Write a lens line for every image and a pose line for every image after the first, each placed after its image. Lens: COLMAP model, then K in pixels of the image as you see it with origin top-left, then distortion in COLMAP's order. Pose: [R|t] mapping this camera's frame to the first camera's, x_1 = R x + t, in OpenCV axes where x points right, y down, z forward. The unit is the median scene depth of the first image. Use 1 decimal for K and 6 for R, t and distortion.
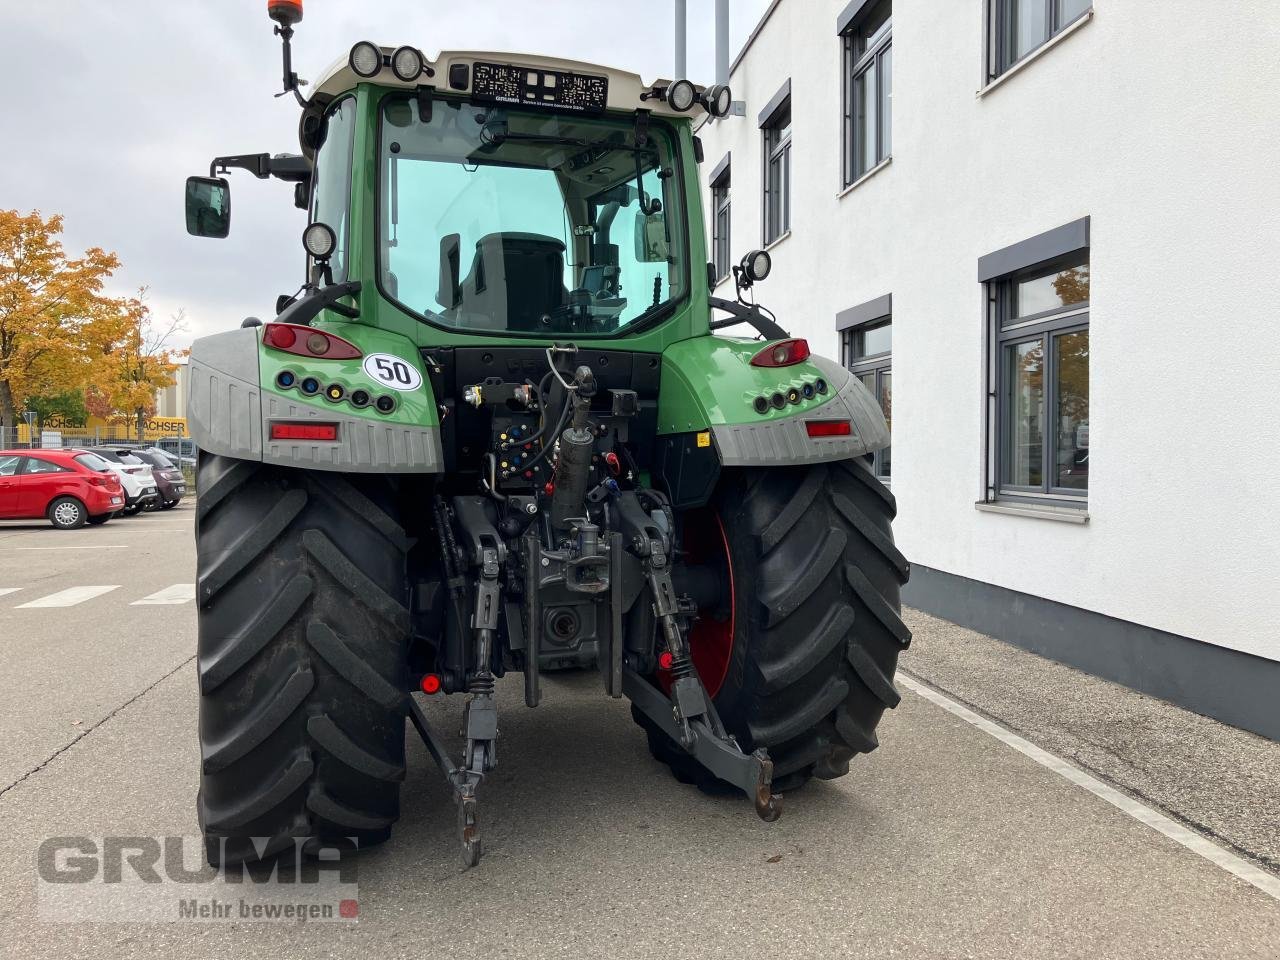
lens RADIAL K [[1052.8, 0, 643.0], [0, 1052.8, 485.0], [0, 0, 1]] dist [0.022512, -0.021623]
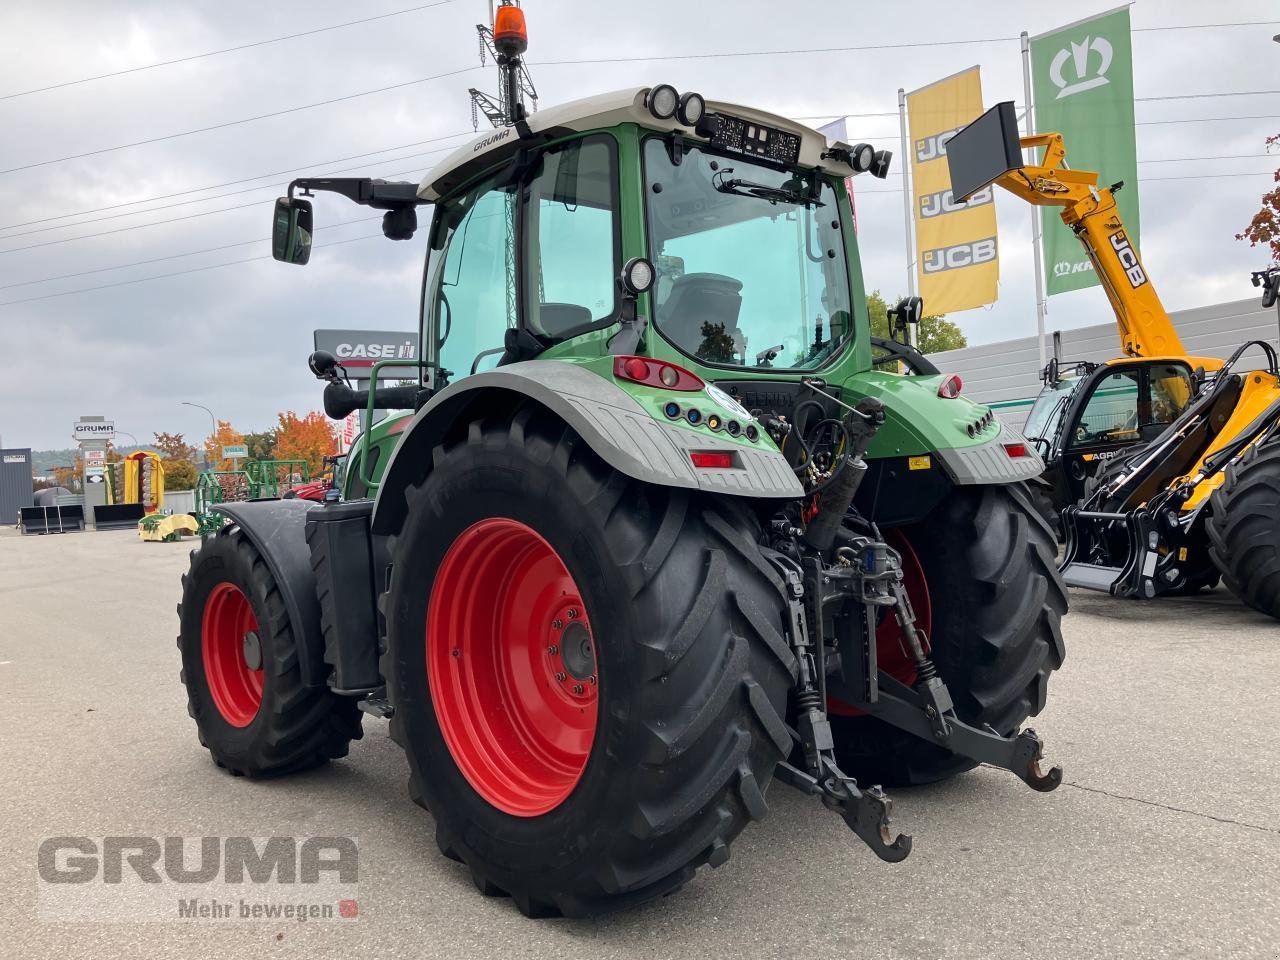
lens RADIAL K [[1052.8, 0, 637.9], [0, 1052.8, 472.0], [0, 0, 1]] dist [0.022512, -0.021623]
pose [[0.930973, -0.028668, 0.363961, -0.608548], [0.048326, 0.997817, -0.045018, 0.002326], [-0.361876, 0.059500, 0.930325, 0.065462]]
